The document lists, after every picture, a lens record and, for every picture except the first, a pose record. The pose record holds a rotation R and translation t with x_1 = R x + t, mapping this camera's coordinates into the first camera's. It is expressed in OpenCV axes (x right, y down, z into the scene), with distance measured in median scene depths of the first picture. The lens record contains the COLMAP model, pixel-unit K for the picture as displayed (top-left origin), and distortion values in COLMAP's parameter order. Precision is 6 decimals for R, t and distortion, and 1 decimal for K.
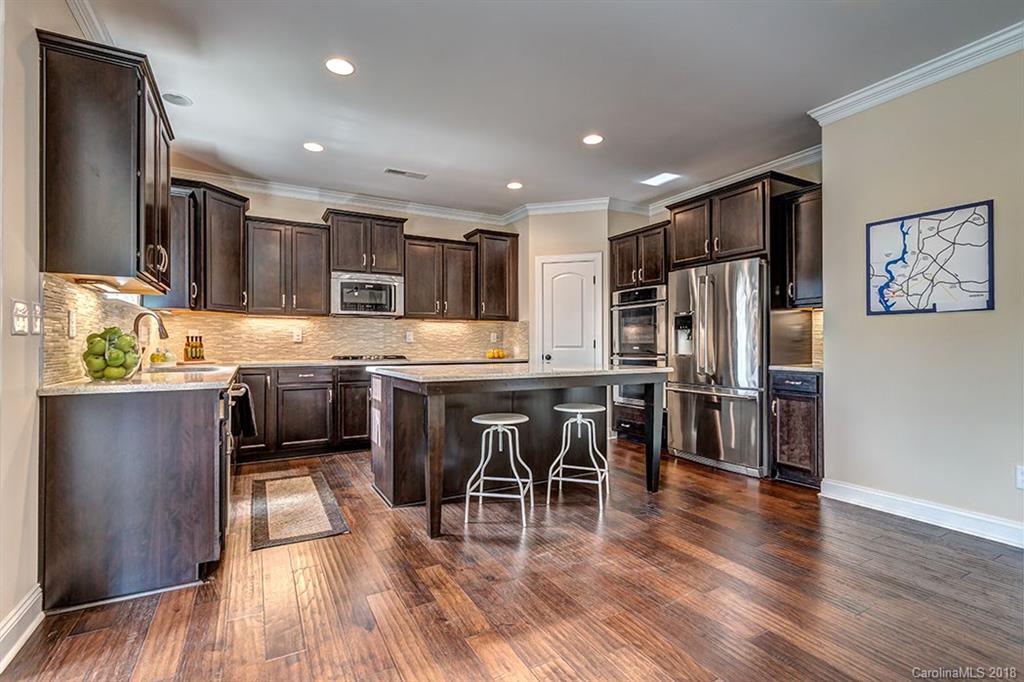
lens RADIAL K [[472.4, 0, 512.4], [0, 472.4, 343.9], [0, 0, 1]] dist [0.002967, 0.000088]
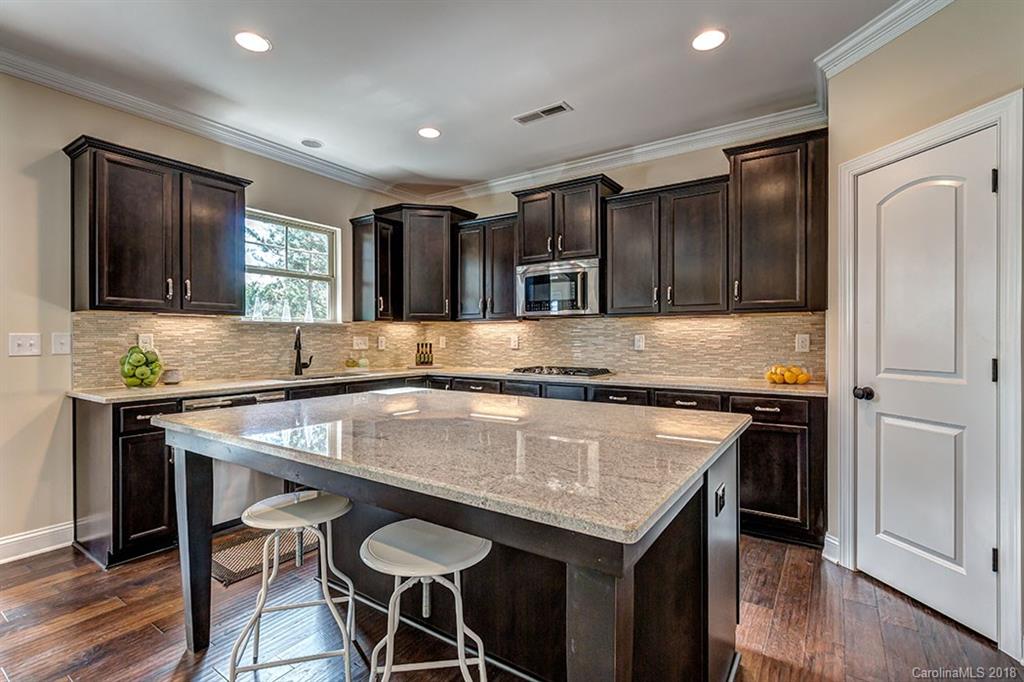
lens RADIAL K [[472.4, 0, 510.2], [0, 472.4, 337.7], [0, 0, 1]] dist [0.002967, 0.000088]
pose [[0.447894, 0.000430, -0.894087, 0.342963], [0.003966, 0.999989, 0.002468, -0.026451], [0.894078, -0.004651, 0.447887, 0.577008]]
